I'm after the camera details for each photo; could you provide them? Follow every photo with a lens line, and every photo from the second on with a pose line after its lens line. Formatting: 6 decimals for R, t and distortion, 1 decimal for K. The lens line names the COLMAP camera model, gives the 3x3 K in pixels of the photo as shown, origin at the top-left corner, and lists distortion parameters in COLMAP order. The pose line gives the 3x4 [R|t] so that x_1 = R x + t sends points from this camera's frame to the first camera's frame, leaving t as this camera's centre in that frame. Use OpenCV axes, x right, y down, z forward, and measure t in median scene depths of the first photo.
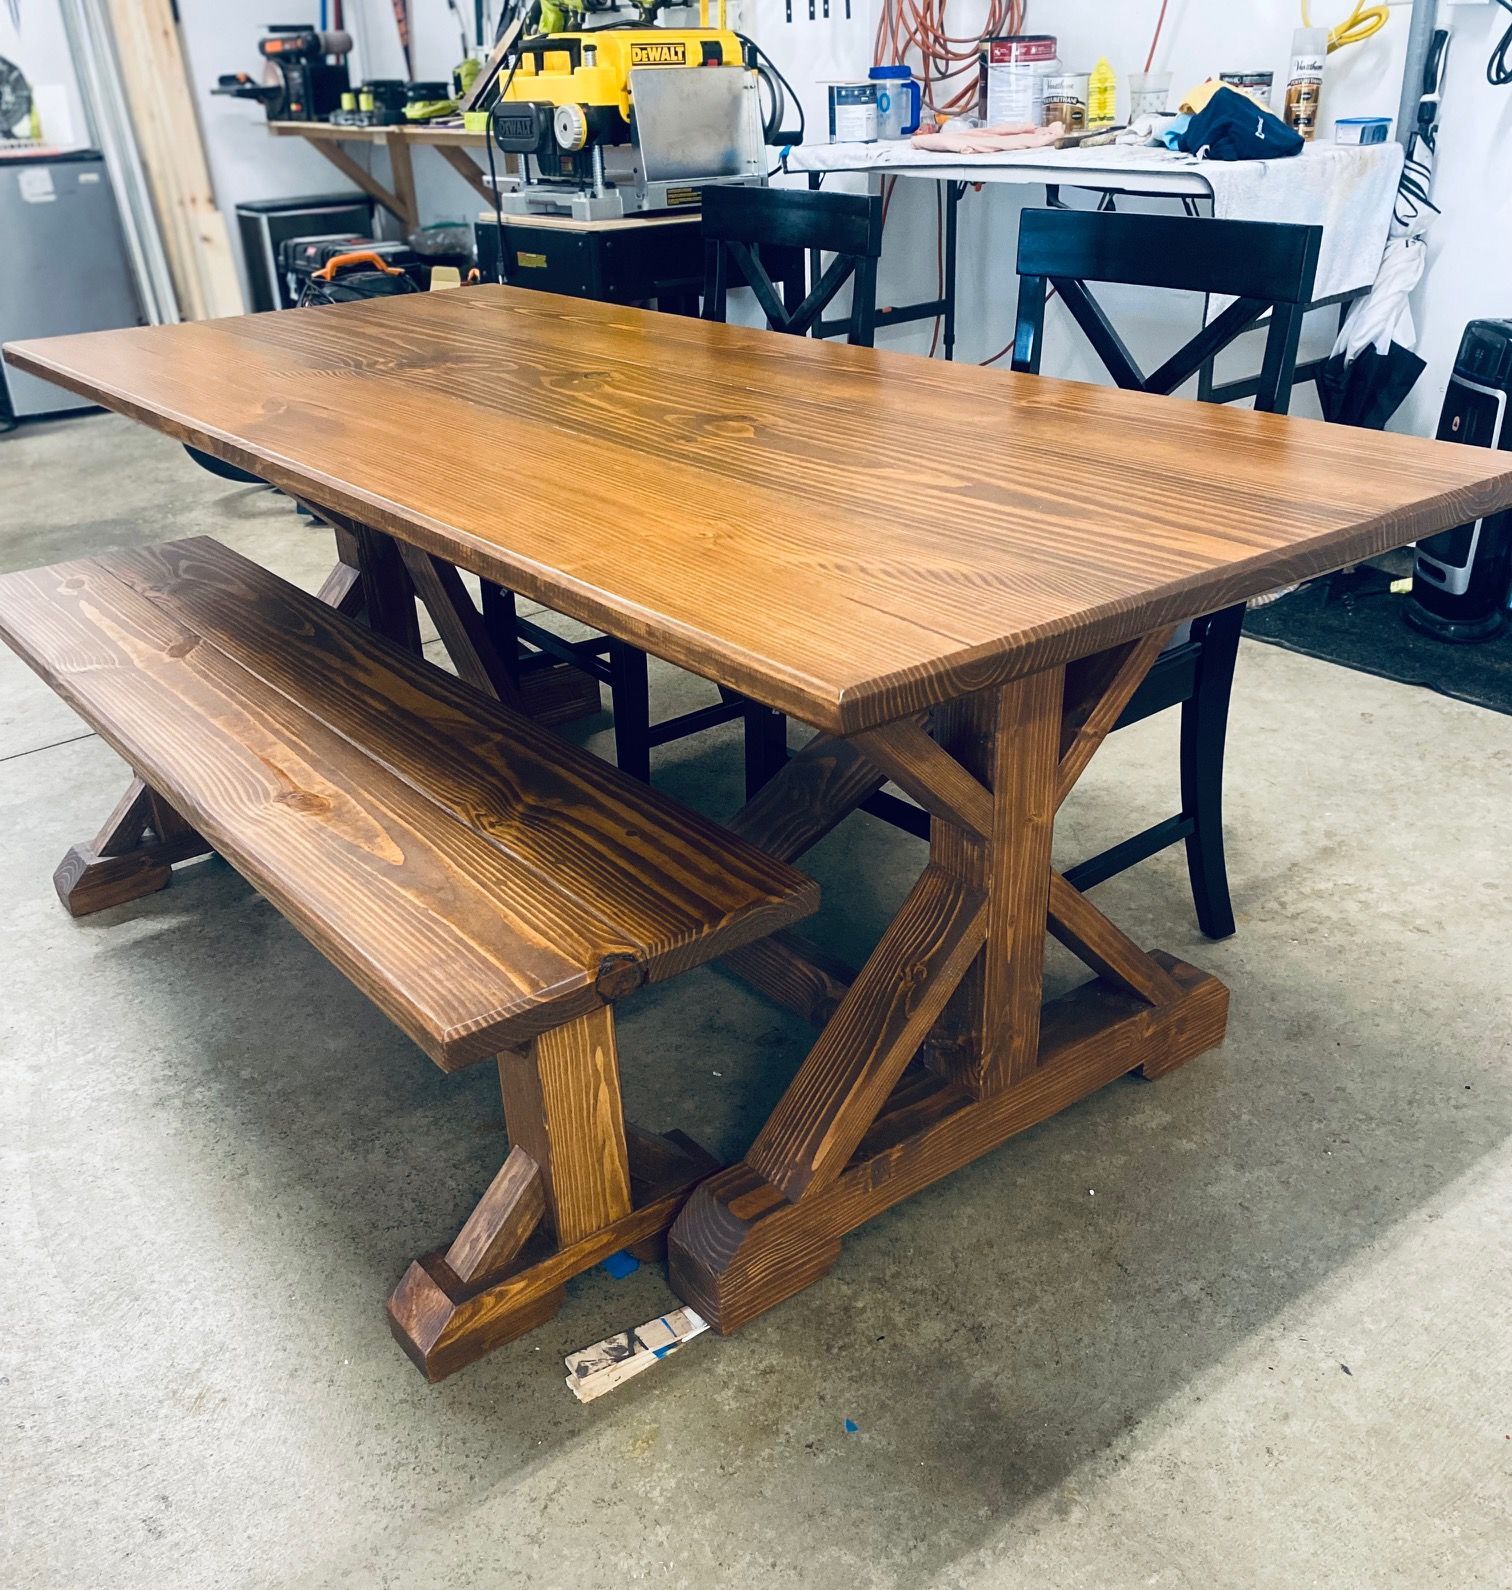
lens RADIAL K [[1443.1, 0, 808.0], [0, 1443.1, 870.4], [0, 0, 1]] dist [0.031909, 0.000000]
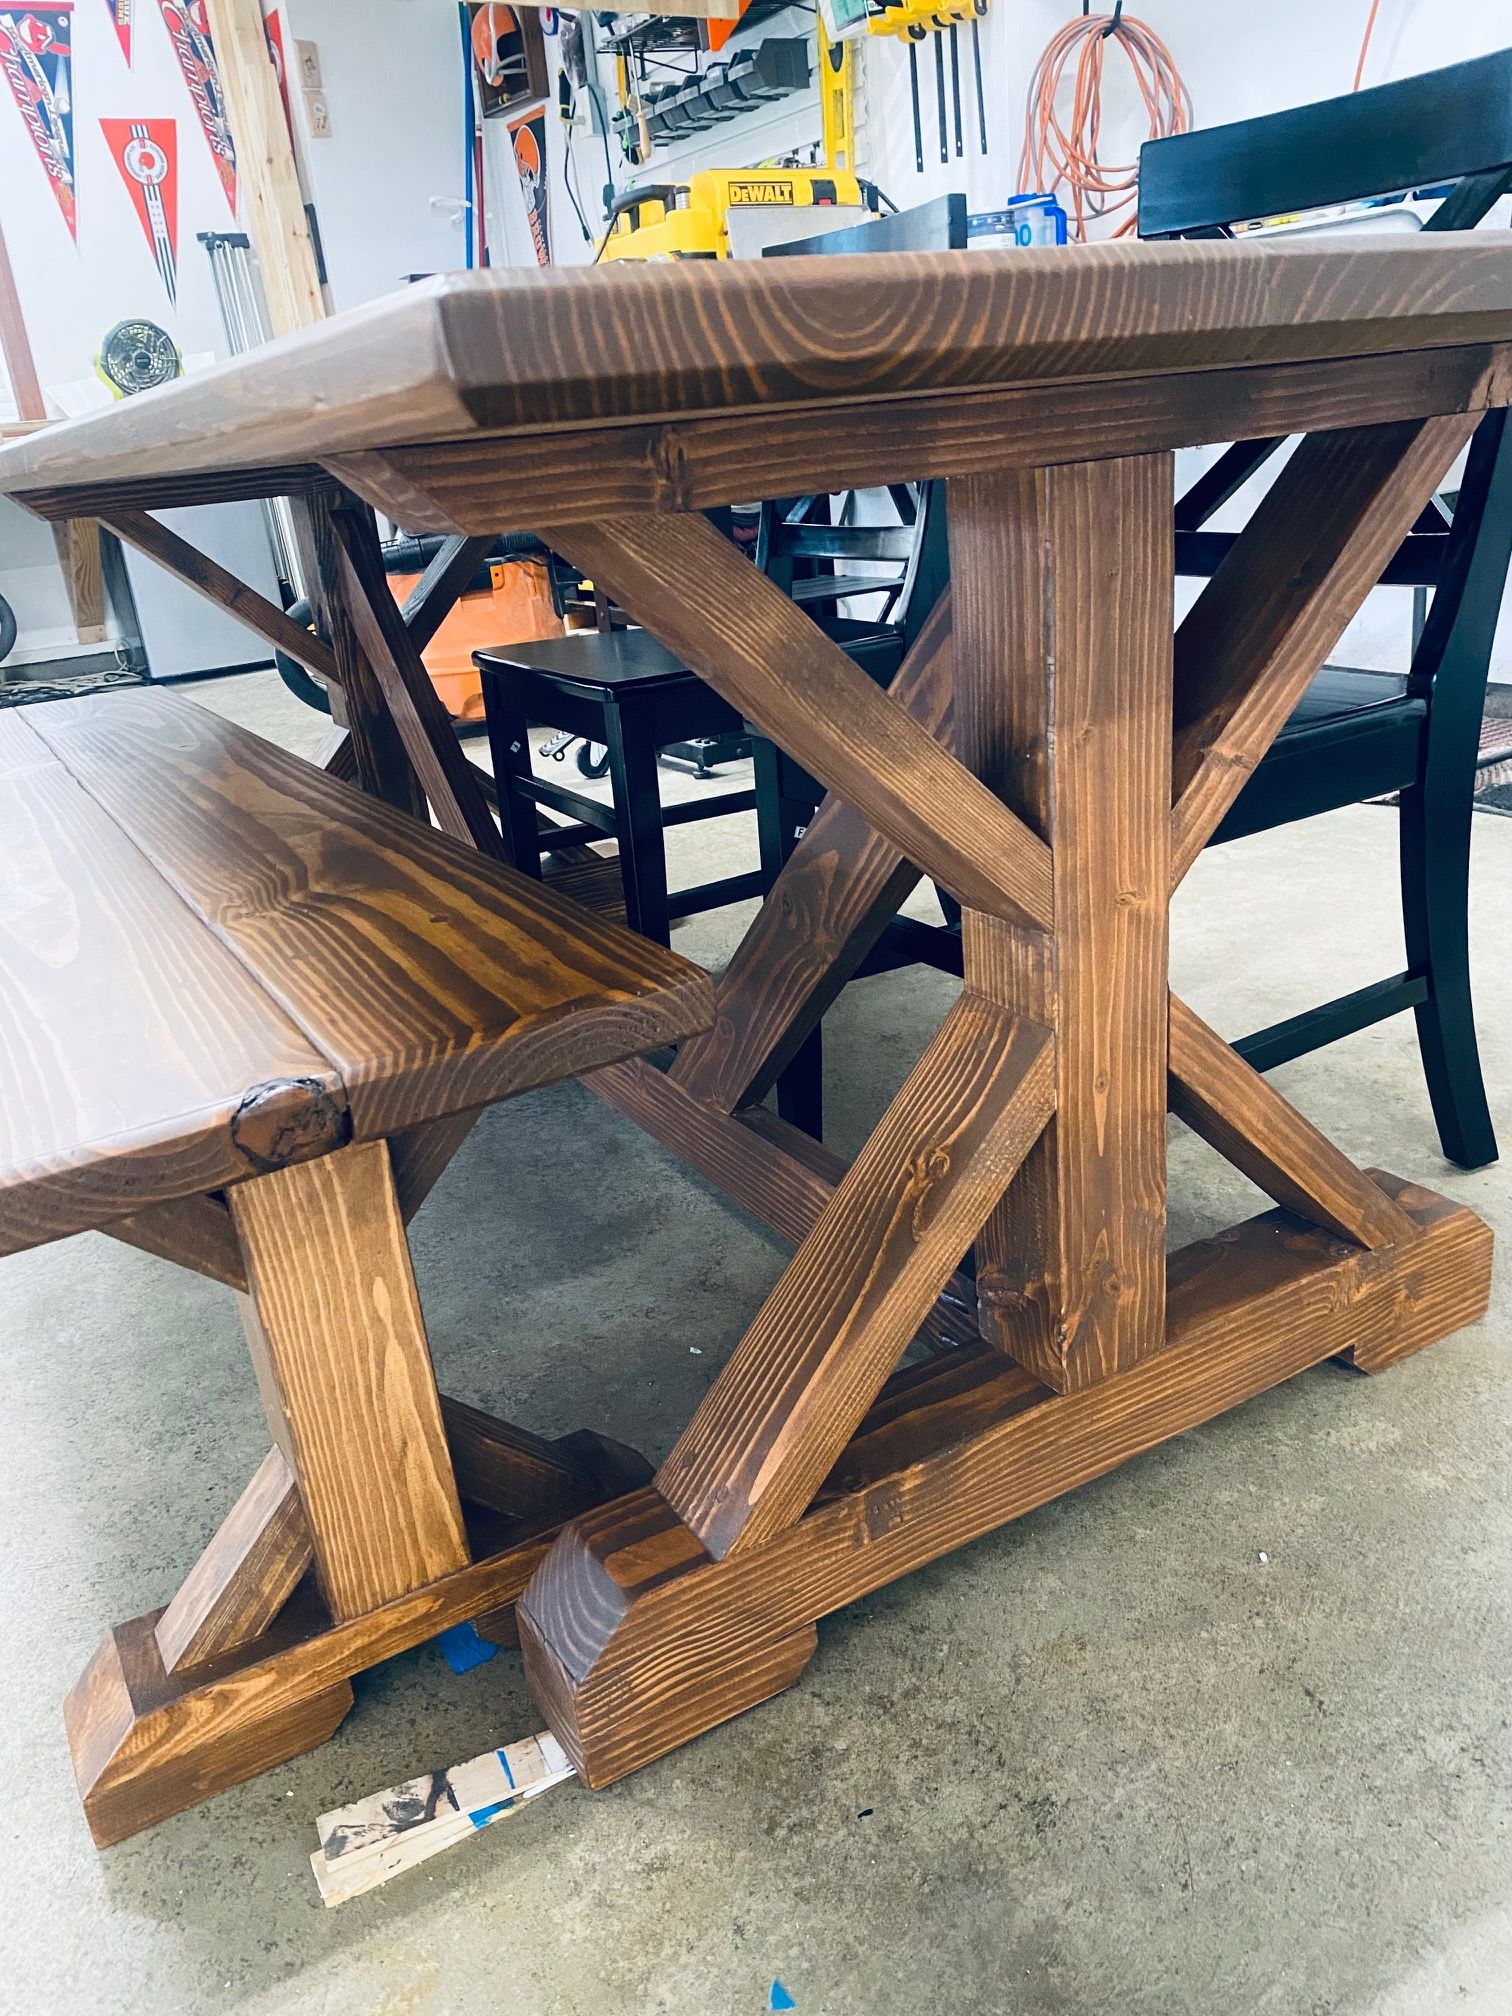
lens RADIAL K [[1567.5, 0, 770.3], [0, 1567.5, 1005.3], [0, 0, 1]] dist [-0.004642, 0.011813]
pose [[0.989818, -0.009694, -0.142007, 0.098778], [-0.004440, 0.995090, -0.098876, 0.068291], [0.142268, 0.098500, 0.984915, 0.350027]]
